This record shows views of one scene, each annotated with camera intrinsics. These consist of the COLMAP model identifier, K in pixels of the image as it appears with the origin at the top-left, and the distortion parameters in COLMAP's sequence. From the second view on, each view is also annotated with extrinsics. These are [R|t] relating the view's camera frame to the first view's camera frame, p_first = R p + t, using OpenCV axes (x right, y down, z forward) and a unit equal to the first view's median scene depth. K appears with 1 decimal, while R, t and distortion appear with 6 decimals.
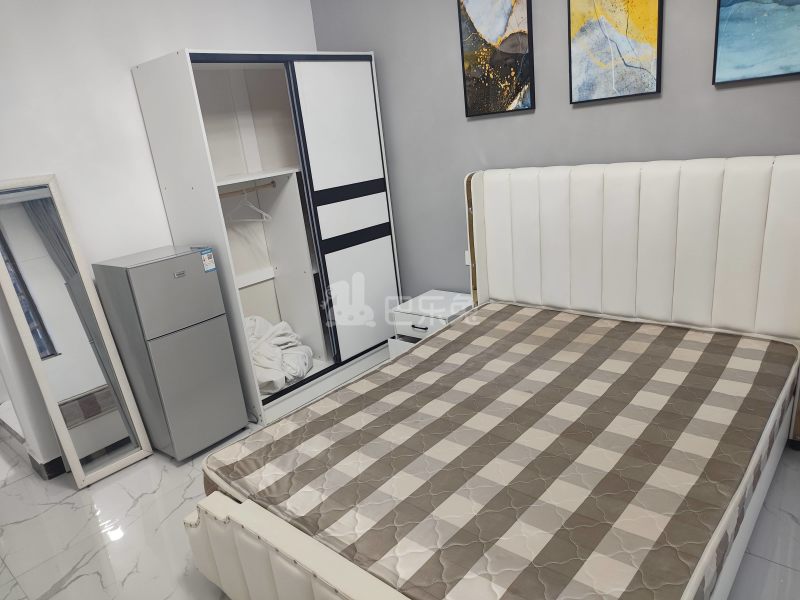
lens RADIAL K [[557.3, 0, 400.4], [0, 557.3, 337.5], [0, 0, 1]] dist [0.010510, -0.002046]
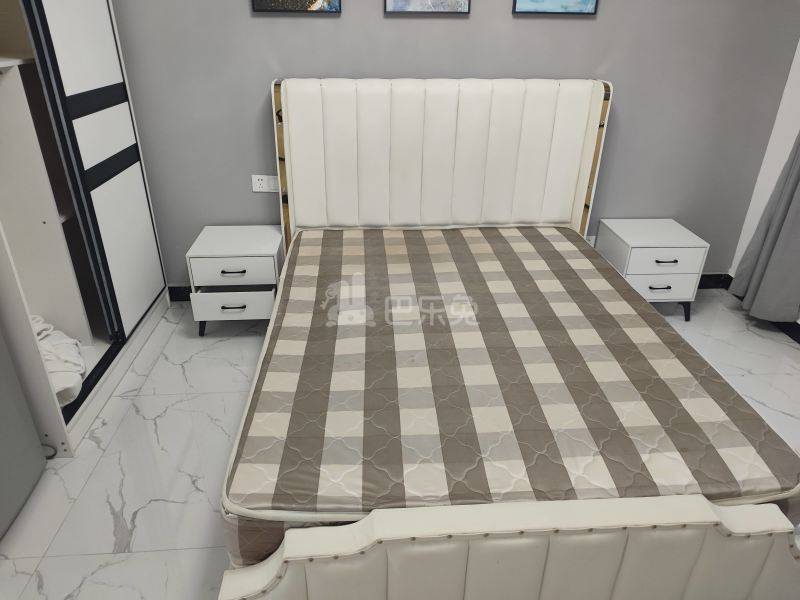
lens RADIAL K [[557.6, 0, 401.1], [0, 557.6, 317.4], [0, 0, 1]] dist [0.011522, -0.004420]
pose [[0.688957, -0.233662, 0.686105, -0.451968], [0.172388, 0.972272, 0.158015, -0.048684], [-0.704003, 0.009410, 0.710134, 0.281093]]
